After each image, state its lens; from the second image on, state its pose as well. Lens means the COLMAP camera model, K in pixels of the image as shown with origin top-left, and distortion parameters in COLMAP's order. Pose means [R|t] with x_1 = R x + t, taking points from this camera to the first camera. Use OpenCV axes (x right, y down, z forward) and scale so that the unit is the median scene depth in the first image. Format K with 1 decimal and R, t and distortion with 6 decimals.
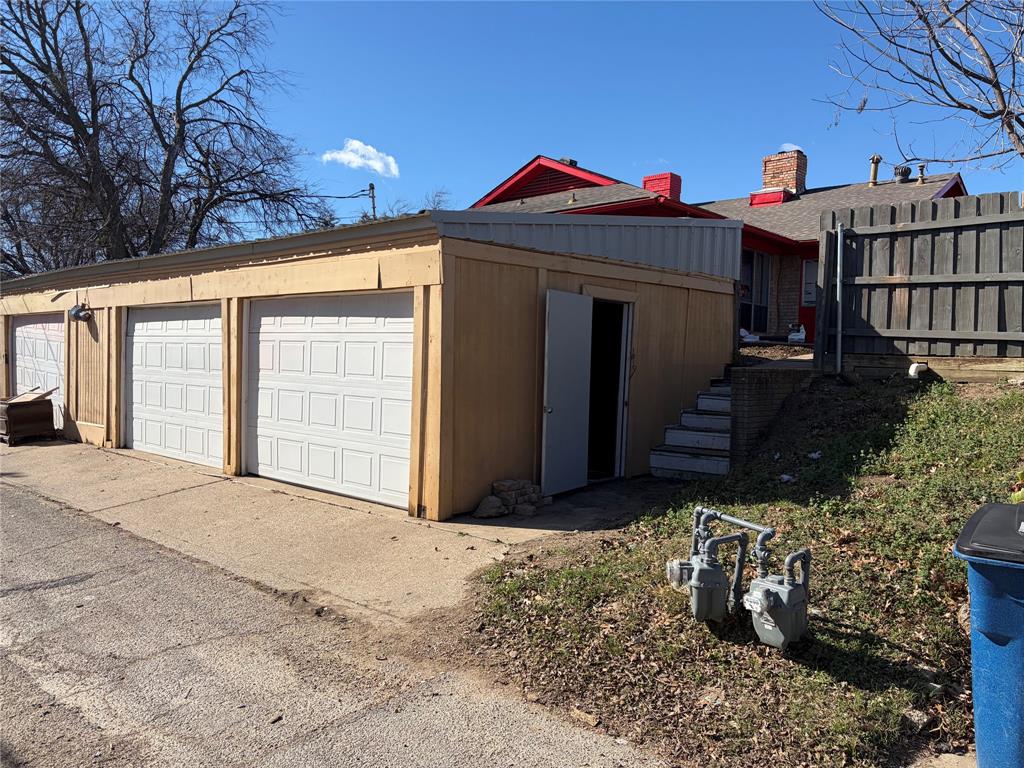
lens RADIAL K [[774.0, 0, 512.0], [0, 774.0, 384.0], [0, 0, 1]] dist [0.069437, -0.076073]
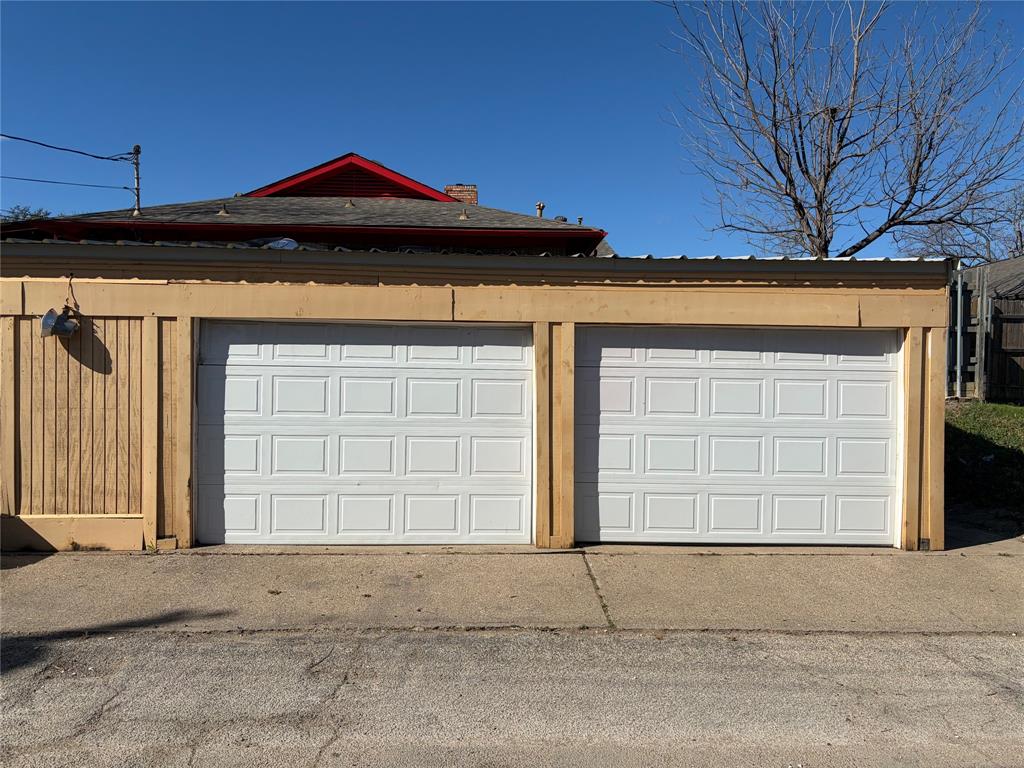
lens RADIAL K [[774.0, 0, 512.0], [0, 774.0, 384.0], [0, 0, 1]] dist [0.069437, -0.076073]
pose [[0.715884, -0.019748, 0.697940, -0.830631], [0.026513, 0.999648, 0.001089, -0.044138], [-0.697716, 0.017725, 0.716156, 0.419793]]
